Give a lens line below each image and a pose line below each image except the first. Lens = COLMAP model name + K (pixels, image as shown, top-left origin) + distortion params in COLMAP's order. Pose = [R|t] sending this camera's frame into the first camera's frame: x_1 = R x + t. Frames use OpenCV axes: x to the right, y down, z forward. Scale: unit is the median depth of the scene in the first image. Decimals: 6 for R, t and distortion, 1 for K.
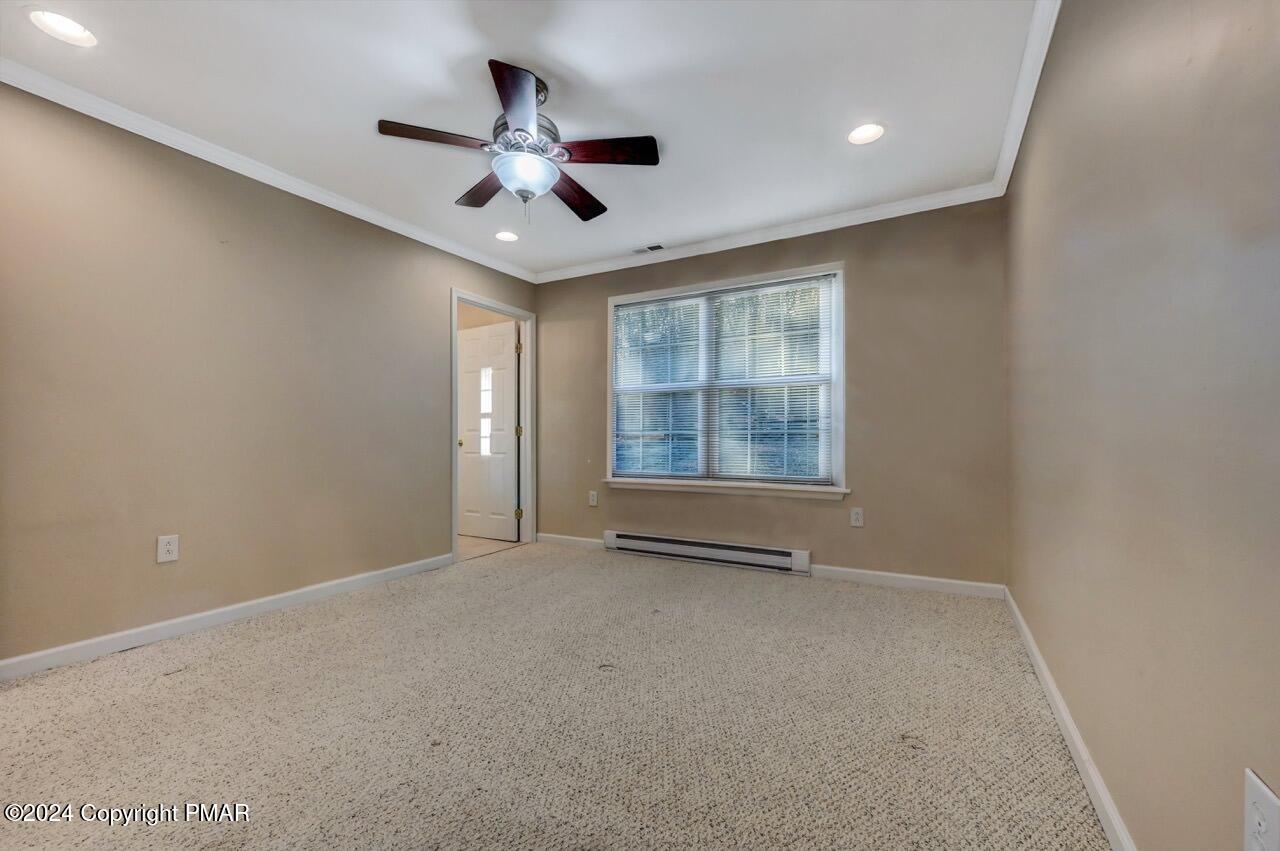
lens RADIAL K [[513.8, 0, 645.6], [0, 513.8, 440.7], [0, 0, 1]] dist [-0.000379, 0.000019]
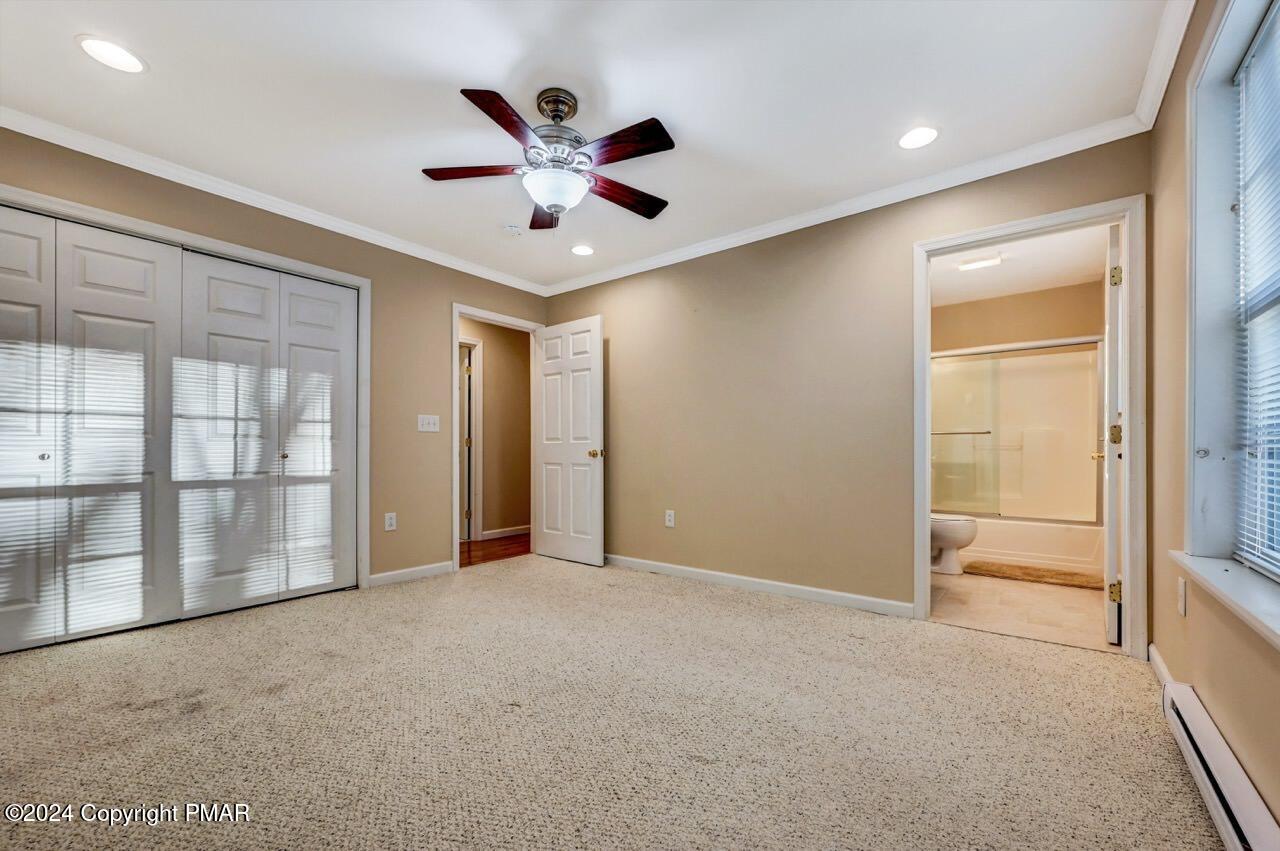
lens RADIAL K [[513.8, 0, 645.6], [0, 513.8, 440.7], [0, 0, 1]] dist [-0.000379, 0.000019]
pose [[-0.147659, -0.019805, -0.988840, 0.651268], [-0.005954, 0.999799, -0.019136, -0.000041], [0.989020, 0.003062, -0.147747, 1.146898]]
